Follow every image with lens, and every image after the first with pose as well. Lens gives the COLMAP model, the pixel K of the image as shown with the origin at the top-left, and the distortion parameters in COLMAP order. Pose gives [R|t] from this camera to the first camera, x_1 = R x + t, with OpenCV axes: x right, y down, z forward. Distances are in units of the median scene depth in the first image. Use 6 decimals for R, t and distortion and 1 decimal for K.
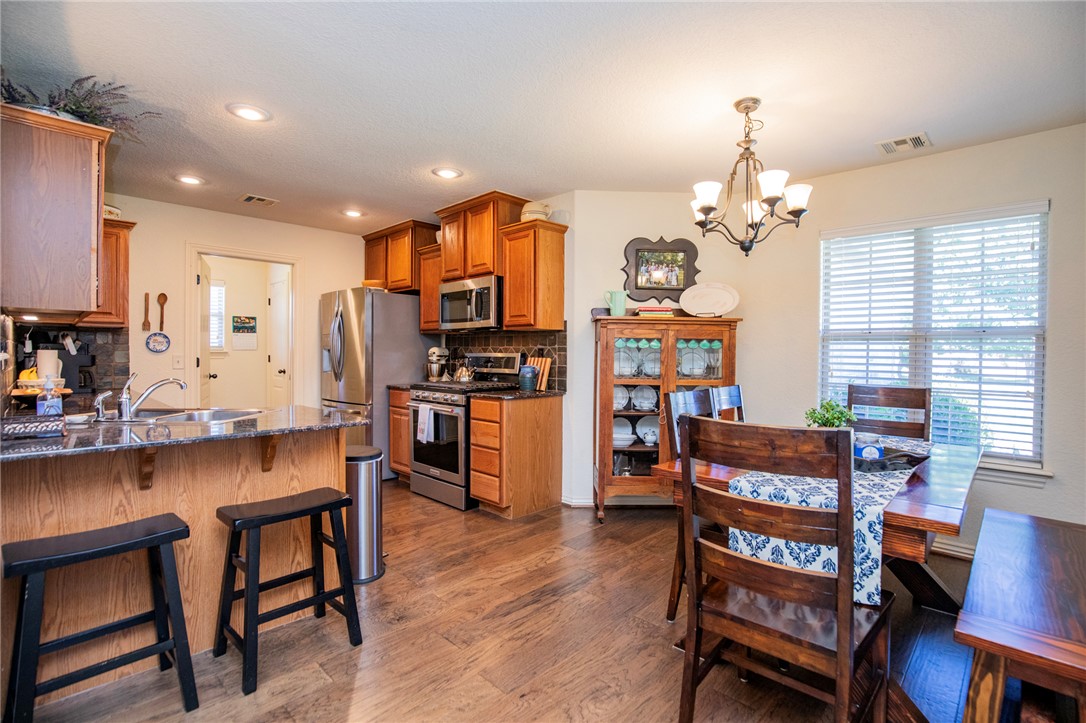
lens RADIAL K [[502.5, 0, 552.3], [0, 502.5, 358.4], [0, 0, 1]] dist [-0.033728, 0.006305]
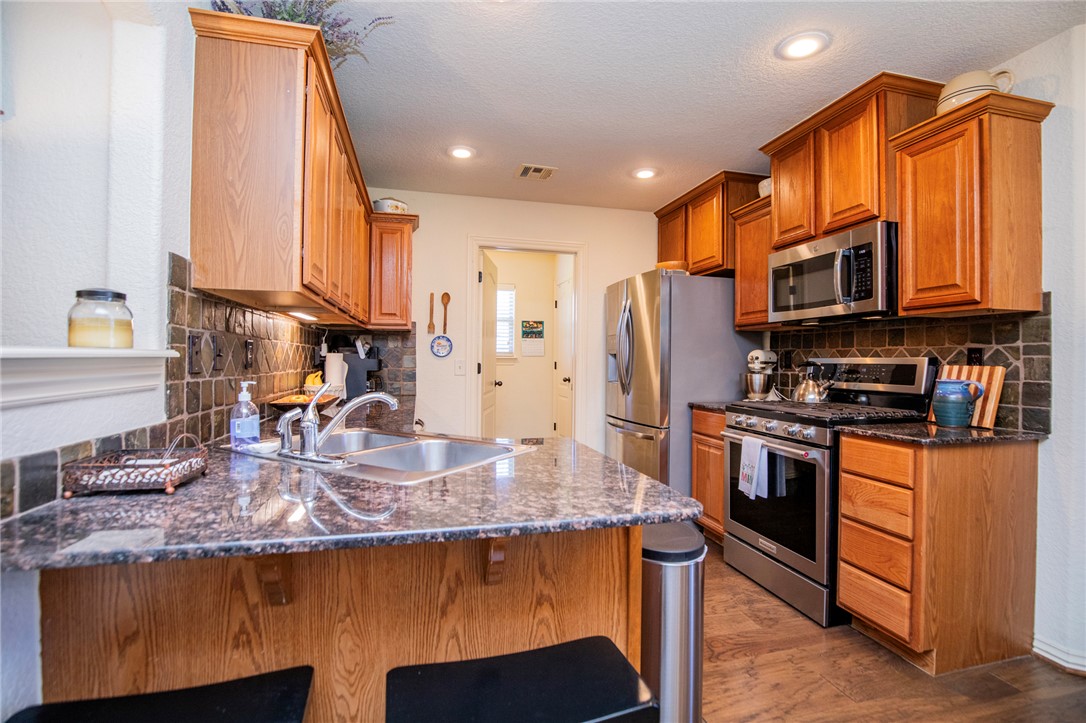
lens RADIAL K [[502.5, 0, 552.3], [0, 502.5, 358.4], [0, 0, 1]] dist [-0.033728, 0.006305]
pose [[0.853666, -0.000180, -0.520820, -0.150198], [-0.009332, 0.999834, -0.015643, 0.003451], [0.520737, 0.018214, 0.853523, 0.342822]]
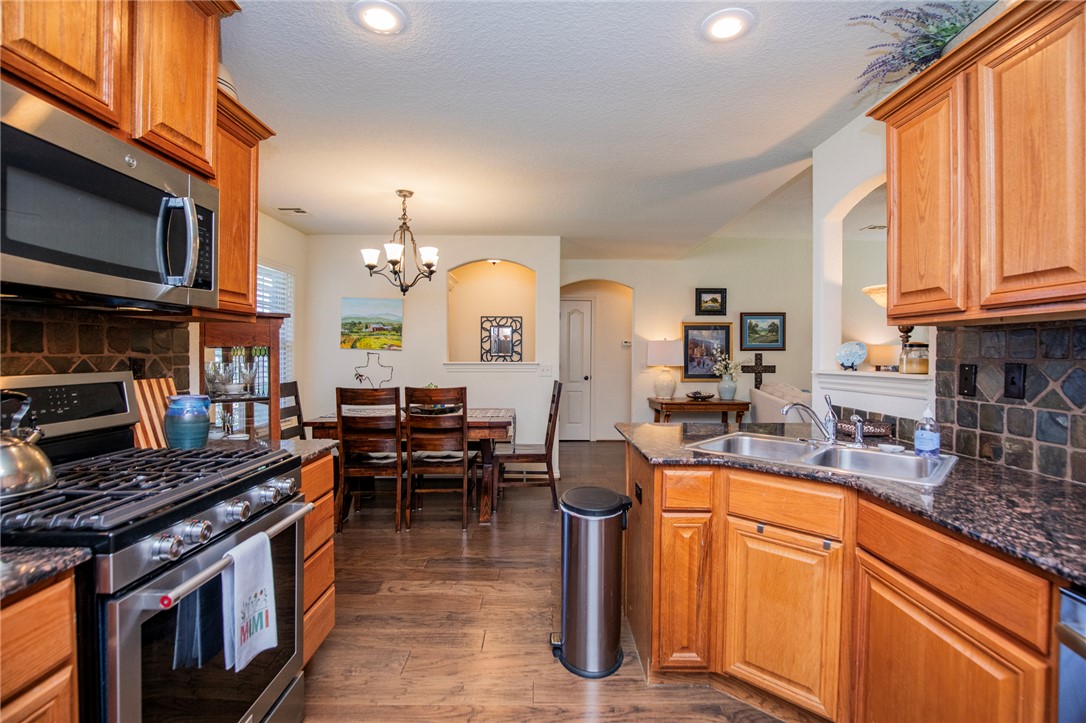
lens RADIAL K [[502.5, 0, 552.3], [0, 502.5, 358.4], [0, 0, 1]] dist [-0.033728, 0.006305]
pose [[-0.707784, -0.017332, 0.706216, -0.644625], [-0.002778, 0.999760, 0.021752, -0.033232], [-0.706424, 0.013434, -0.707662, 1.154041]]
